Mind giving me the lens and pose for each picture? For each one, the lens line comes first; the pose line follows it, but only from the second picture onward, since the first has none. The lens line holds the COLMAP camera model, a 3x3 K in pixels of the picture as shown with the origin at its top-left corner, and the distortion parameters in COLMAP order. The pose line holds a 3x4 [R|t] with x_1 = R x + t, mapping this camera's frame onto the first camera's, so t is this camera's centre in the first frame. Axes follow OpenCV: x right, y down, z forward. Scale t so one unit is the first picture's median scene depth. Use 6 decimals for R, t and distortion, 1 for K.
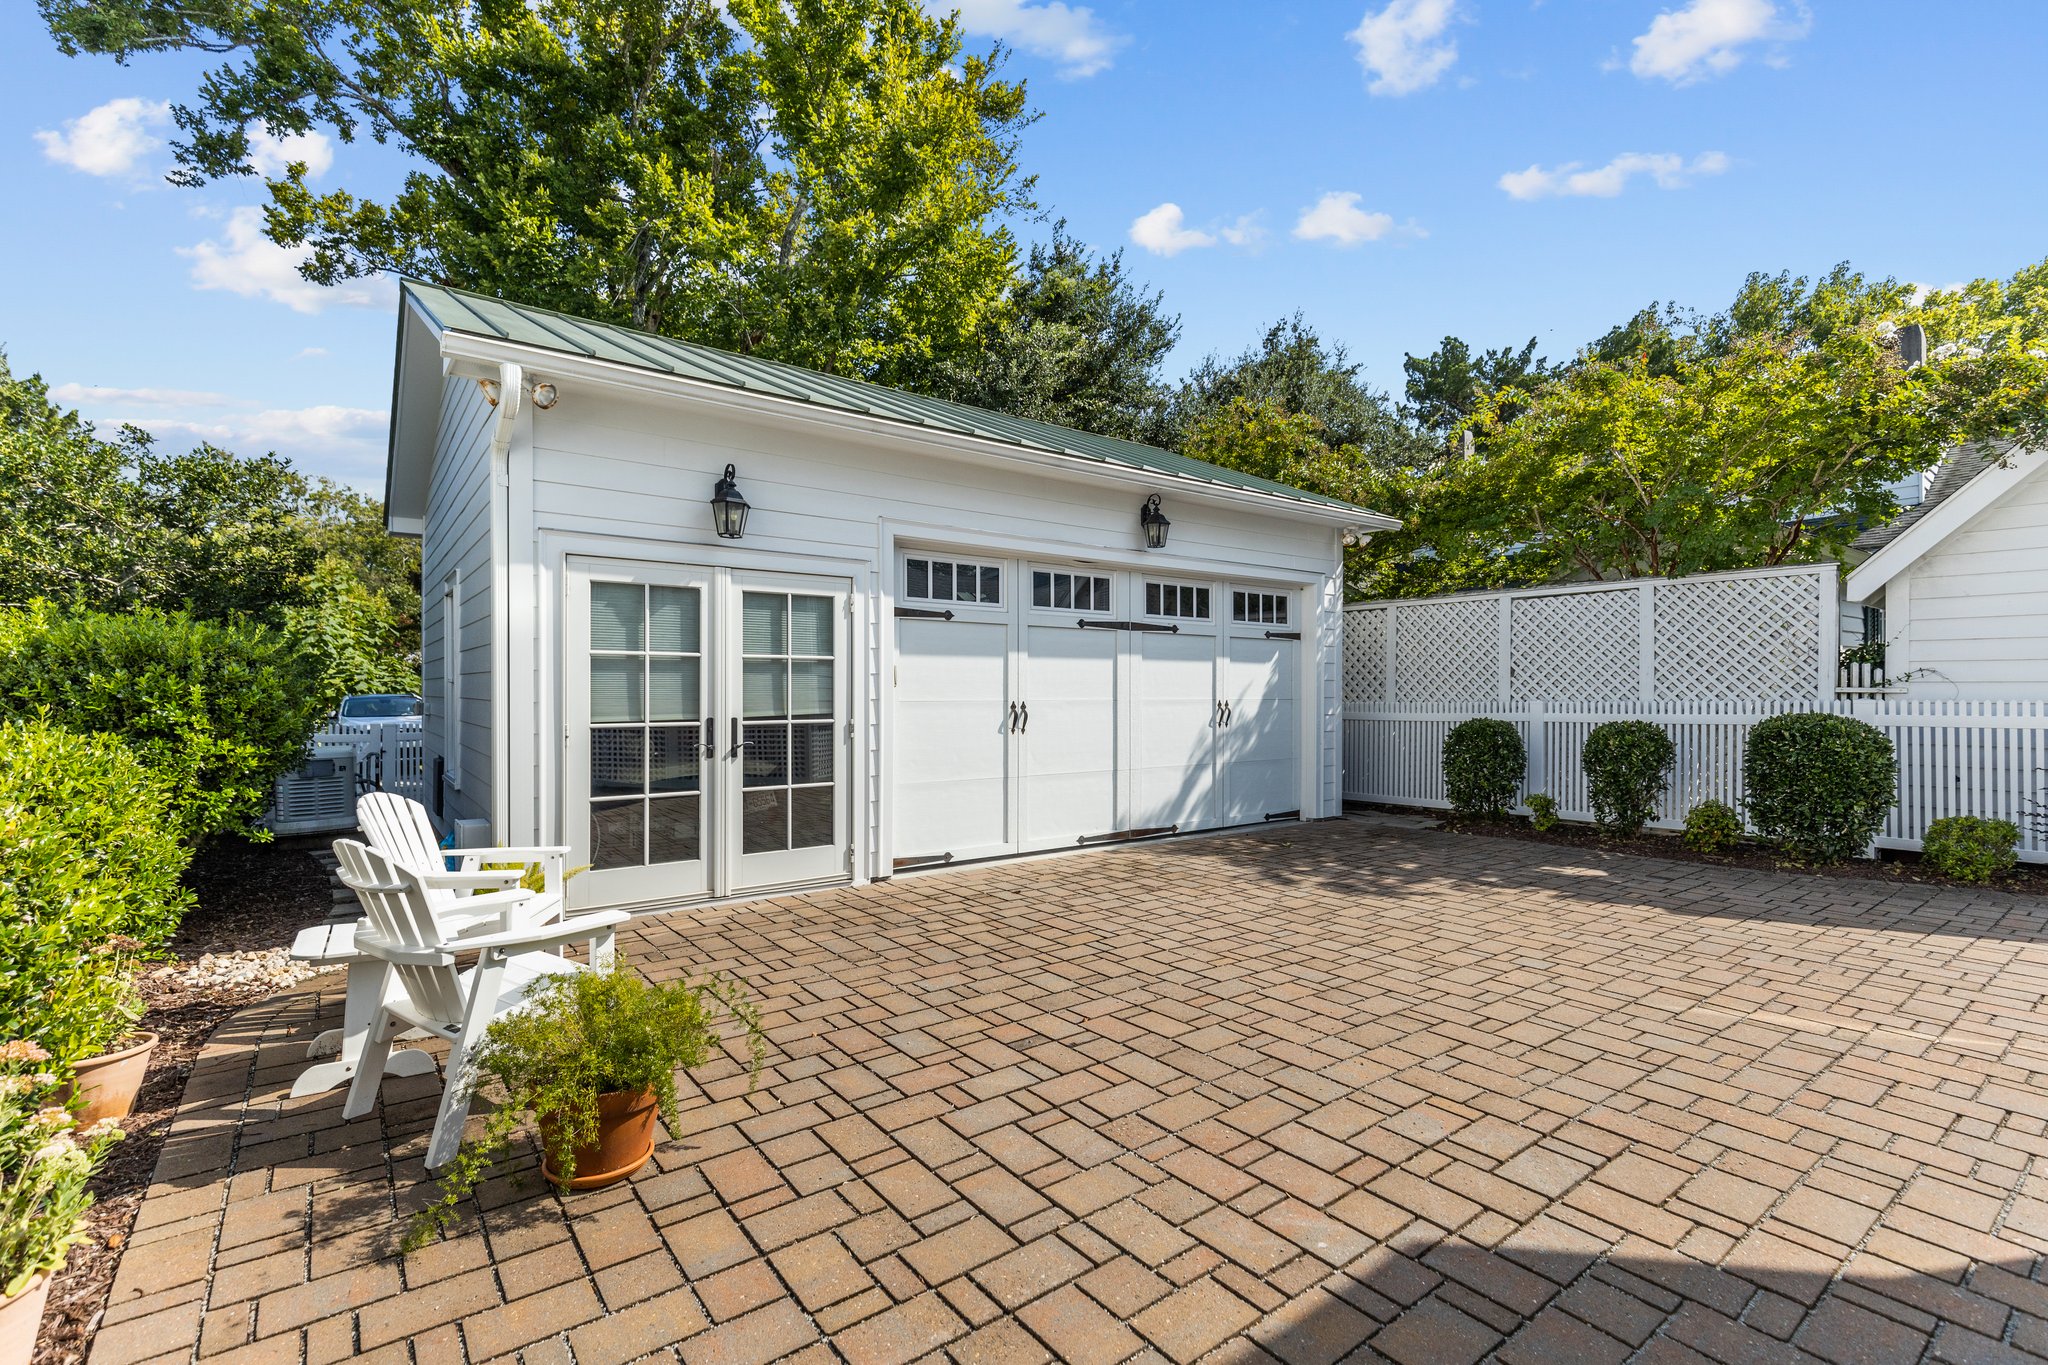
lens RADIAL K [[928.1, 0, 1024.0], [0, 928.1, 682.5], [0, 0, 1]] dist [-0.002794, -0.000180]
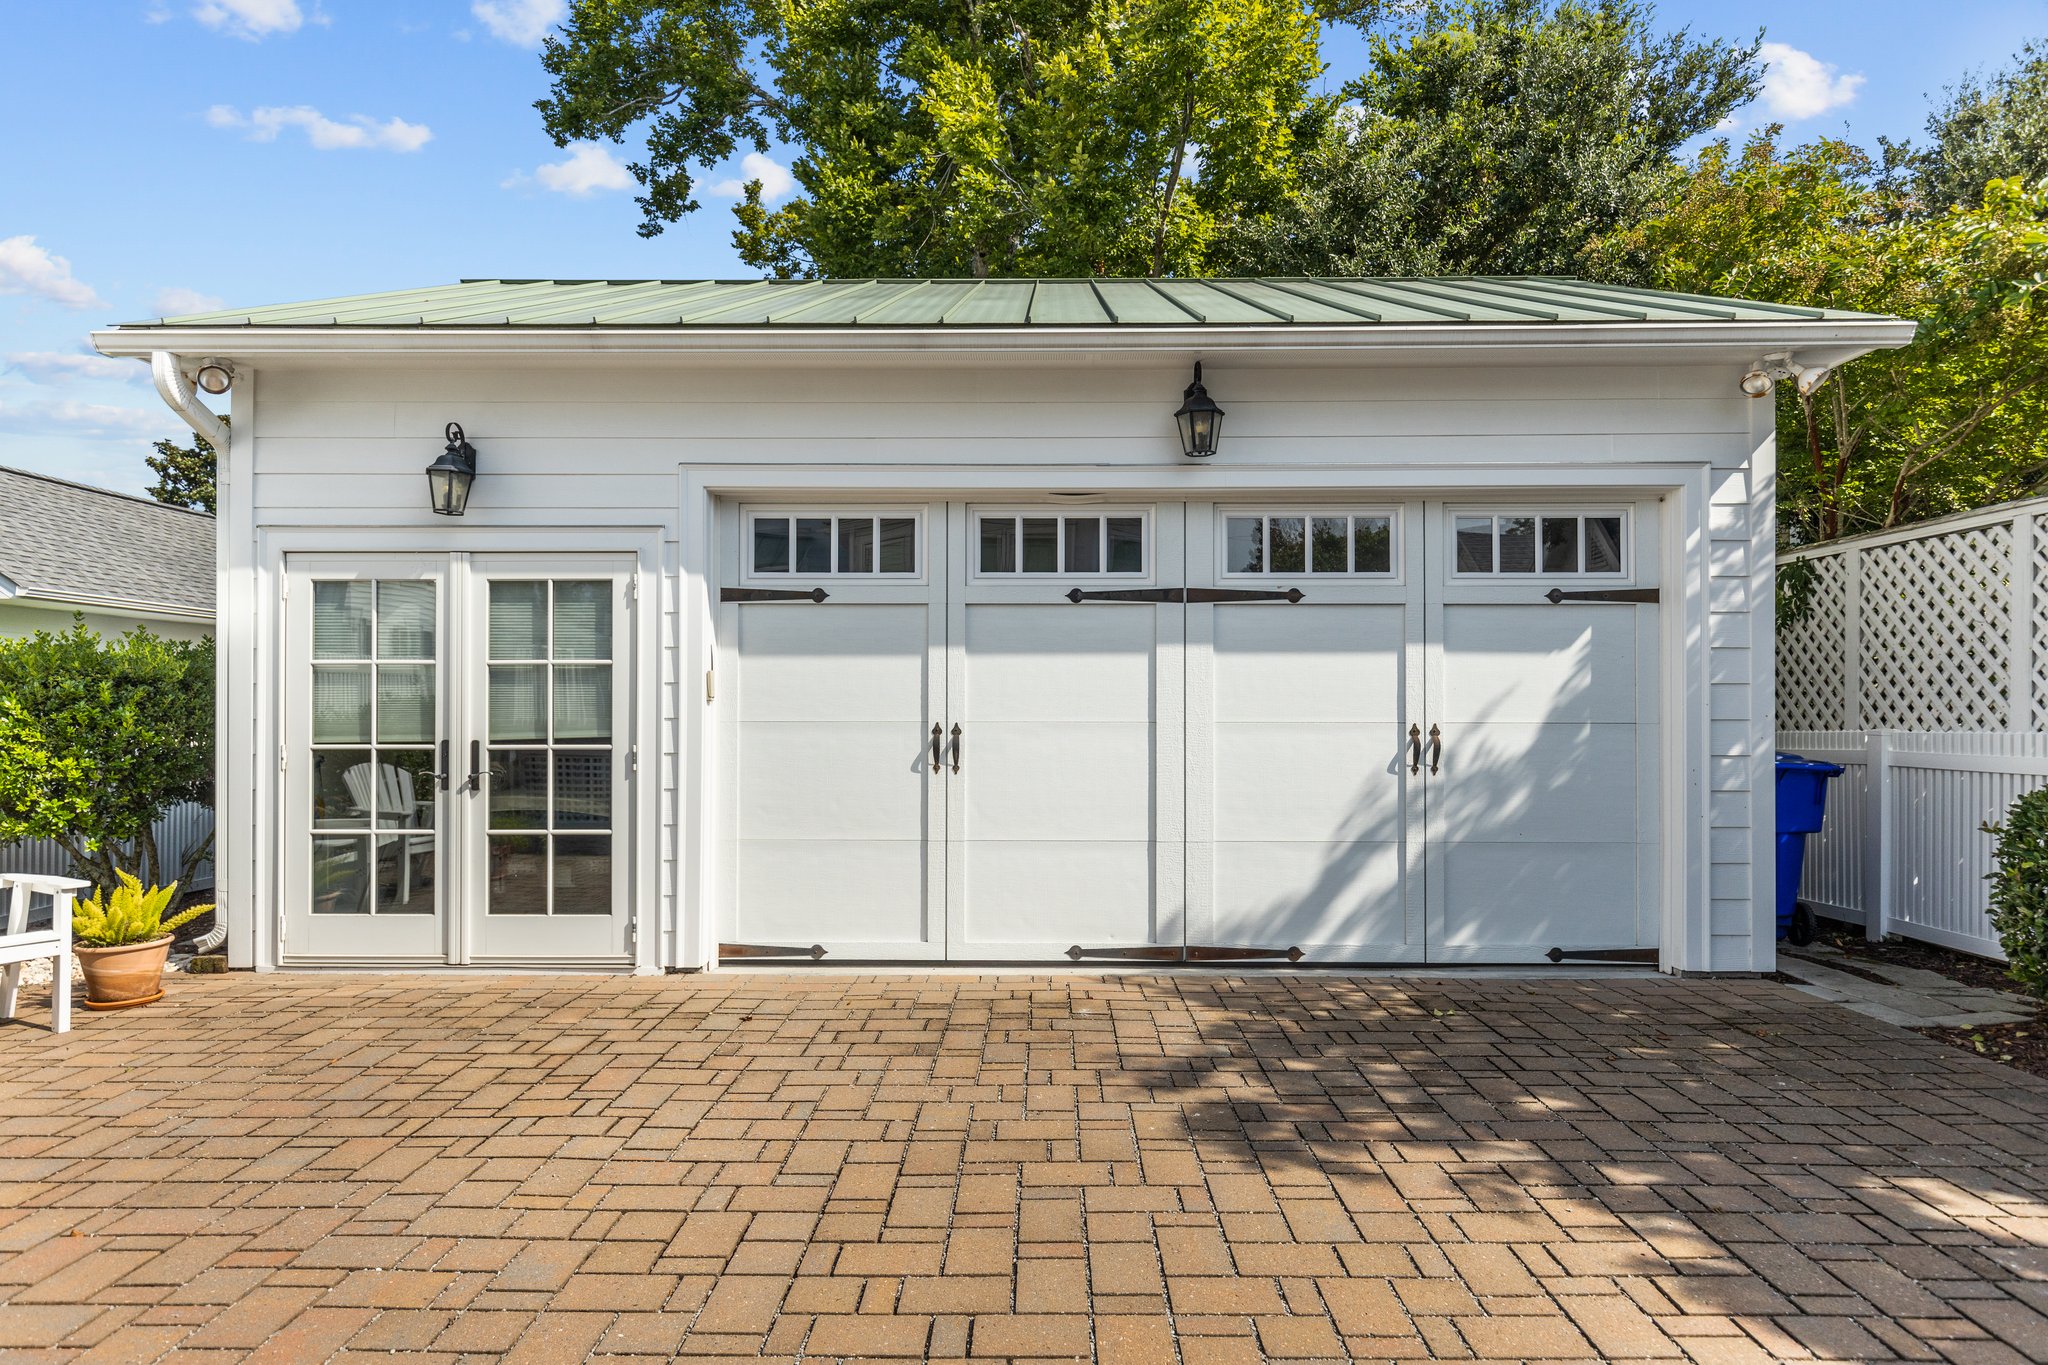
lens RADIAL K [[1180.7, 0, 1024.0], [0, 1180.7, 682.5], [0, 0, 1]] dist [0.001117, -0.000499]
pose [[0.791069, -0.014475, -0.611555, 0.566457], [0.006195, 0.999858, -0.015652, 0.005858], [0.611695, 0.008593, 0.791047, 0.407513]]
